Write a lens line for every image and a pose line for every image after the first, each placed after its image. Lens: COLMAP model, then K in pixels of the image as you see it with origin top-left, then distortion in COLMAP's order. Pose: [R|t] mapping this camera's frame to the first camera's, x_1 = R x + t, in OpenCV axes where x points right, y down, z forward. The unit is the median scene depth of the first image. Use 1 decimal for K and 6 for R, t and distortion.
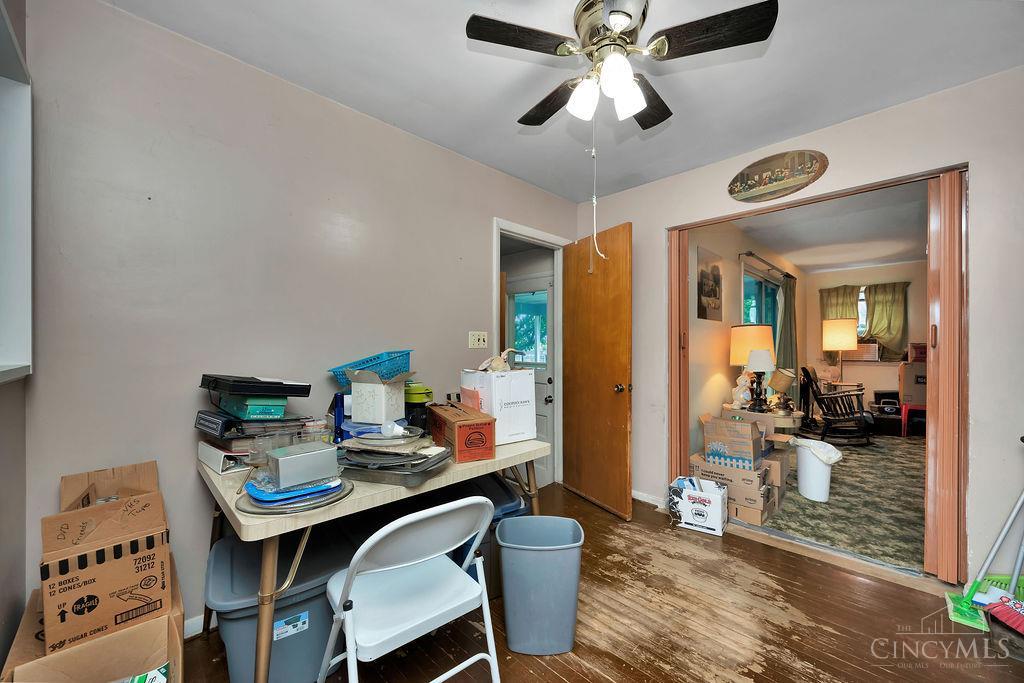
lens RADIAL K [[388.6, 0, 513.3], [0, 388.6, 348.1], [0, 0, 1]] dist [0.000364, 0.000045]
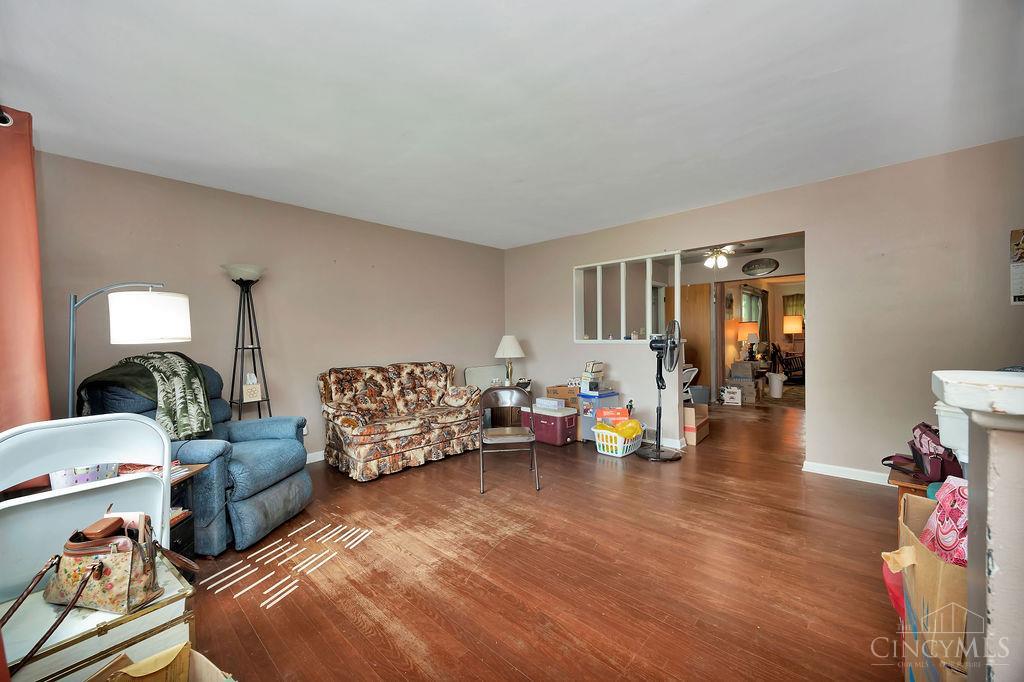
lens RADIAL K [[395.5, 0, 516.7], [0, 395.5, 342.9], [0, 0, 1]] dist [-0.001146, -0.000118]
pose [[0.998072, -0.013843, 0.060497, -0.811771], [0.012997, 0.999812, 0.014357, 0.011784], [-0.060685, -0.013543, 0.998065, -1.119335]]
